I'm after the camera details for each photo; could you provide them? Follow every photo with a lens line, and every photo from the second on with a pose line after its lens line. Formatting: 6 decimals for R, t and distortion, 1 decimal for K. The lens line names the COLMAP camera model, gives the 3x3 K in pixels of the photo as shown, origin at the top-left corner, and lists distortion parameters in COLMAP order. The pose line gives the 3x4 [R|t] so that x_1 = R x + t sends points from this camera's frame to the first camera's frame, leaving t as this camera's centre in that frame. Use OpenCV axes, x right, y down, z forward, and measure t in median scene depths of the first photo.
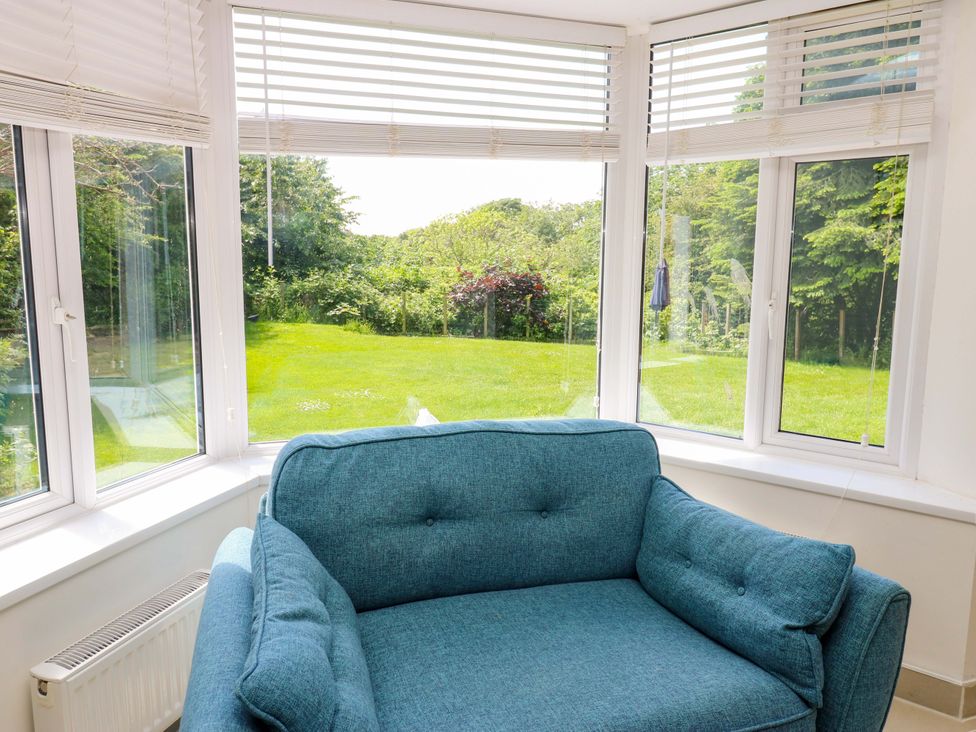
lens RADIAL K [[676.6, 0, 485.6], [0, 676.6, 363.7], [0, 0, 1]] dist [-0.022246, -0.001730]
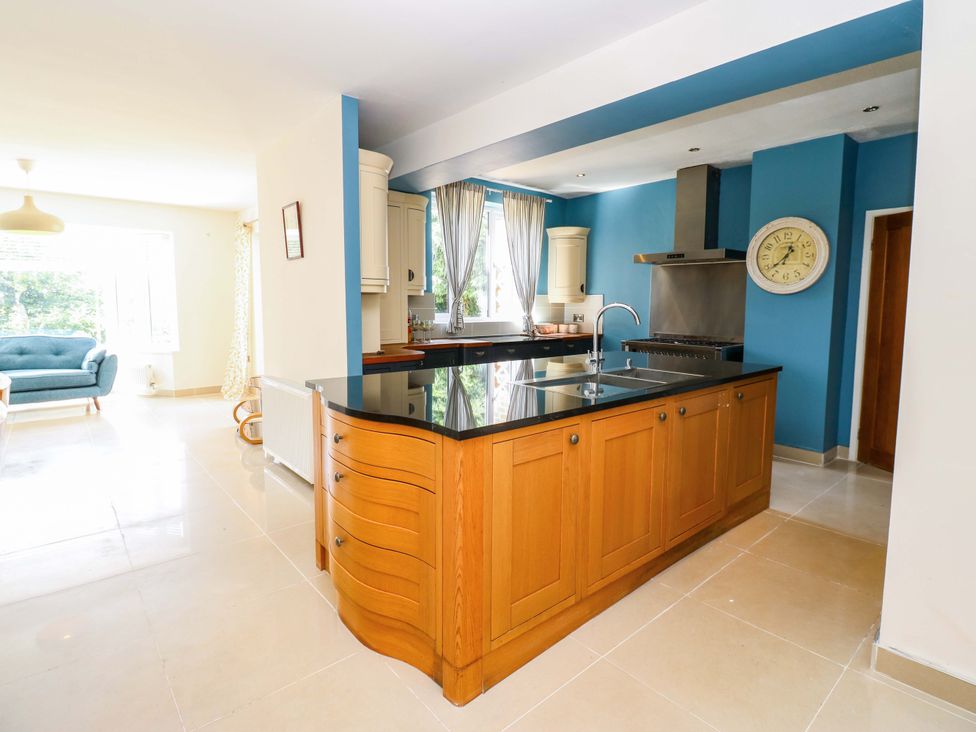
lens RADIAL K [[505.0, 0, 489.7], [0, 505.0, 350.2], [0, 0, 1]] dist [-0.006363, -0.009126]
pose [[0.906069, -0.039264, 0.421305, 0.126632], [0.063041, 0.997099, -0.042653, 0.050376], [-0.418408, 0.065206, 0.905916, -0.313066]]
